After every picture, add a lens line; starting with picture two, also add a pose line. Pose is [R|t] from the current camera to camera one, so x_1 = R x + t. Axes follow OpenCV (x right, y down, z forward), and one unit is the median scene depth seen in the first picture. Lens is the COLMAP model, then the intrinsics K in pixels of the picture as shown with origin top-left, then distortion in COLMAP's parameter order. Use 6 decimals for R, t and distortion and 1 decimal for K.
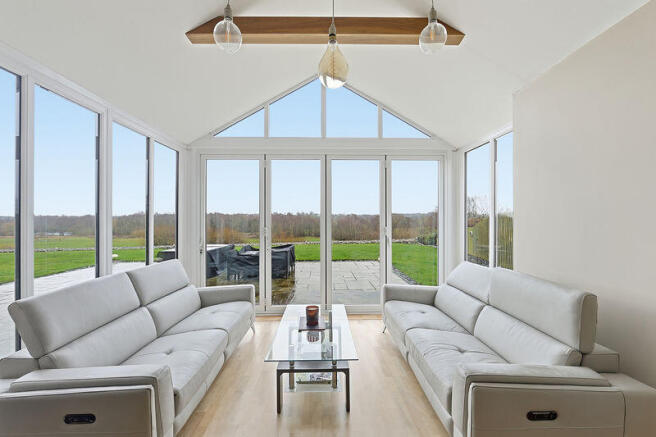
lens RADIAL K [[261.5, 0, 328.7], [0, 261.5, 219.1], [0, 0, 1]] dist [-0.007489, 0.001153]
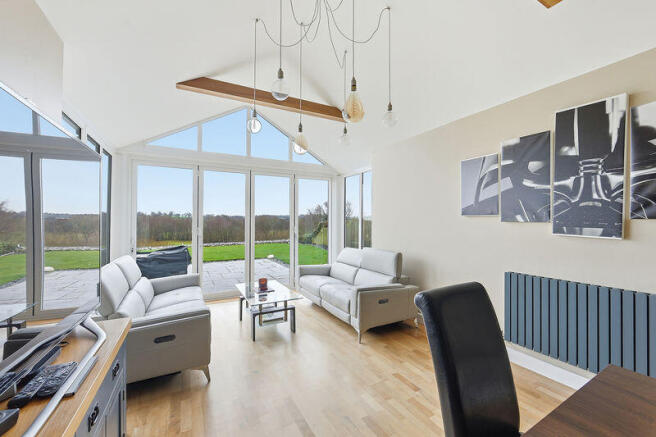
lens RADIAL K [[261.5, 0, 329.2], [0, 261.5, 220.3], [0, 0, 1]] dist [-0.007489, 0.001153]
pose [[0.890146, 0.005143, 0.455647, -0.308014], [-0.004687, 0.999987, -0.002130, -0.000125], [-0.455652, -0.000240, 0.890158, -0.389864]]
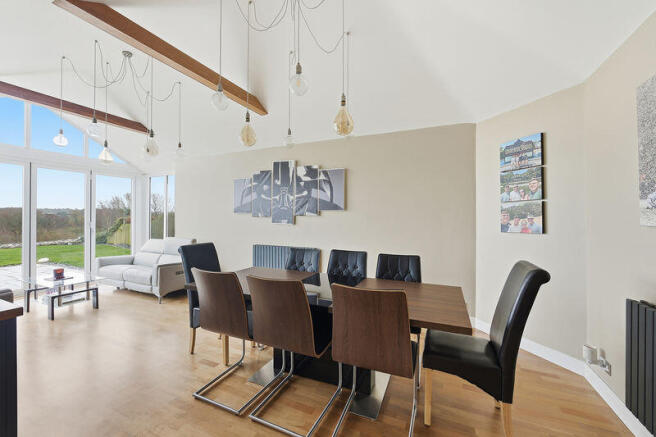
lens RADIAL K [[261.5, 0, 319.9], [0, 261.5, 217.3], [0, 0, 1]] dist [-0.007489, 0.001153]
pose [[0.455662, 0.005338, 0.890137, -0.580285], [-0.007159, 0.999972, -0.002332, 0.003428], [-0.890124, -0.005310, 0.455688, -0.914010]]
